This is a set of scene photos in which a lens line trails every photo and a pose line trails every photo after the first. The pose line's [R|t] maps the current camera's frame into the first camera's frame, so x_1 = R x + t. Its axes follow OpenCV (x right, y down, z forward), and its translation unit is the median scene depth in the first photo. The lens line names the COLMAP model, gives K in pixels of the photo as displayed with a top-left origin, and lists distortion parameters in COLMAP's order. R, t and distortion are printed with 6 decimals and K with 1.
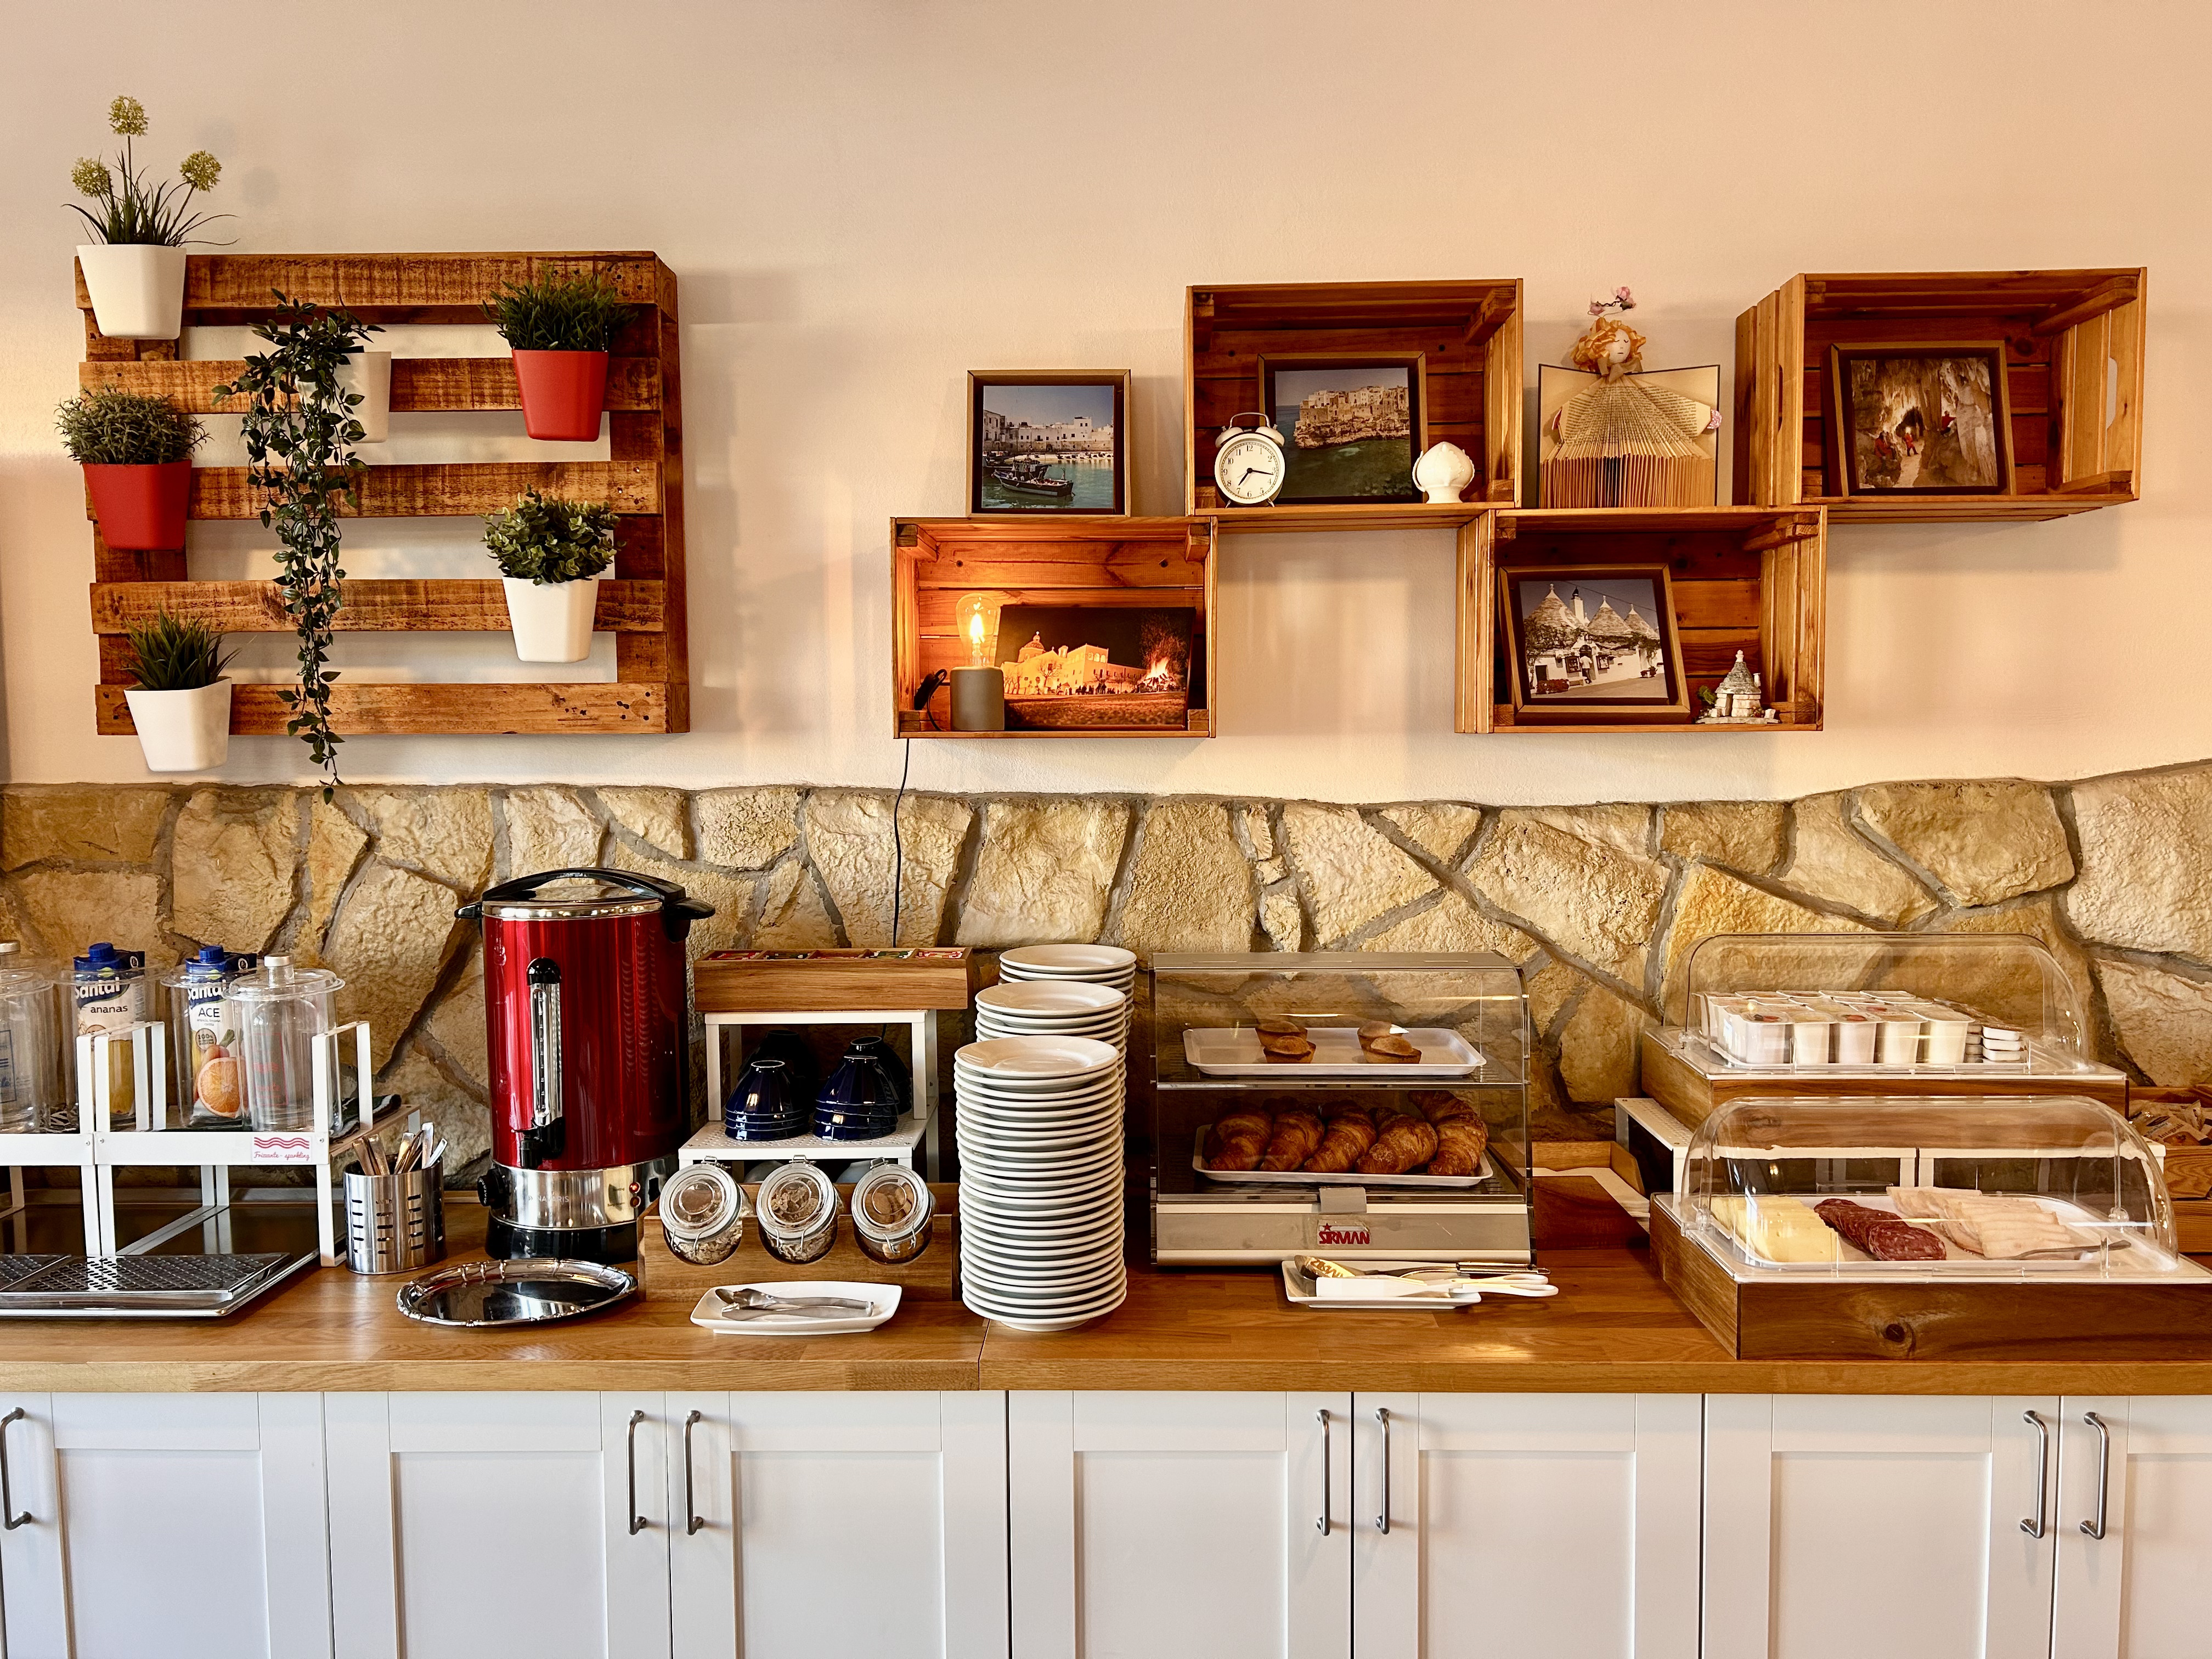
lens RADIAL K [[1557.6, 0, 1101.5], [0, 1557.6, 829.6], [0, 0, 1]] dist [0.054256, -0.003600]
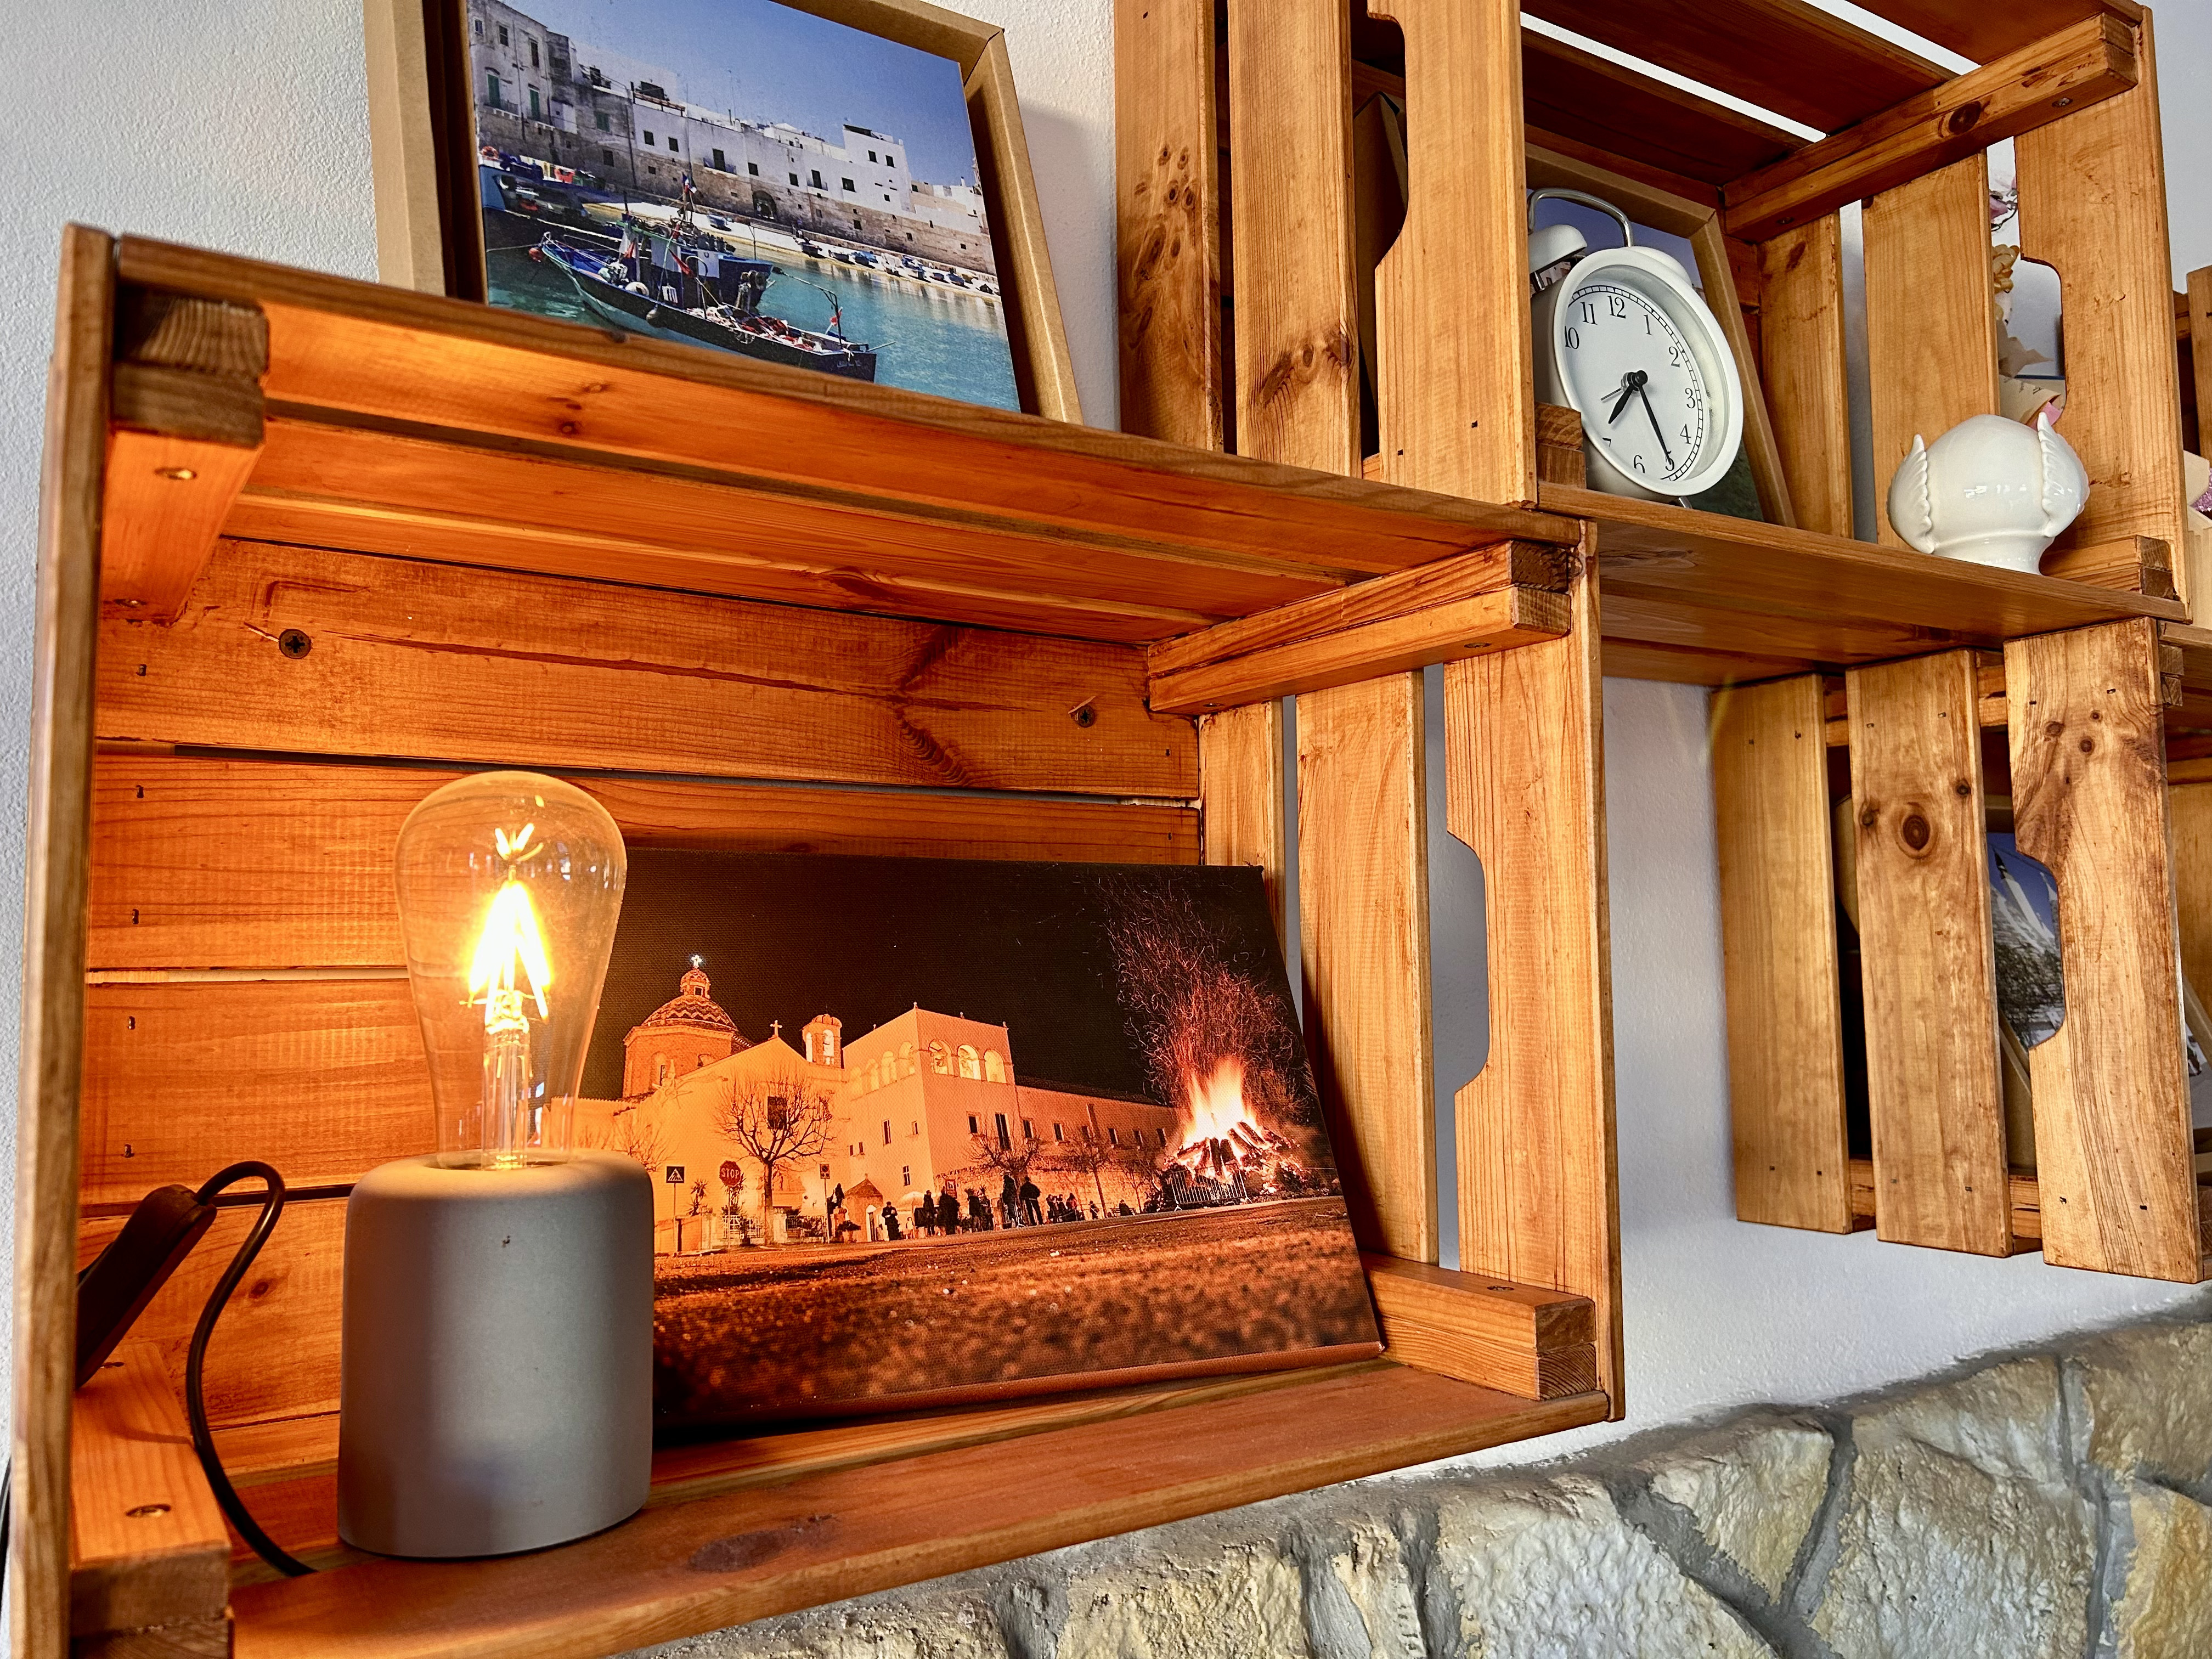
lens RADIAL K [[1652.0, 0, 1100.1], [0, 1652.0, 829.2], [0, 0, 1]] dist [0.031515, 0.002835]
pose [[0.833664, 0.037361, 0.551006, -0.125086], [0.051613, 0.988072, -0.145086, -0.105030], [-0.549854, 0.149392, 0.821792, 0.751437]]
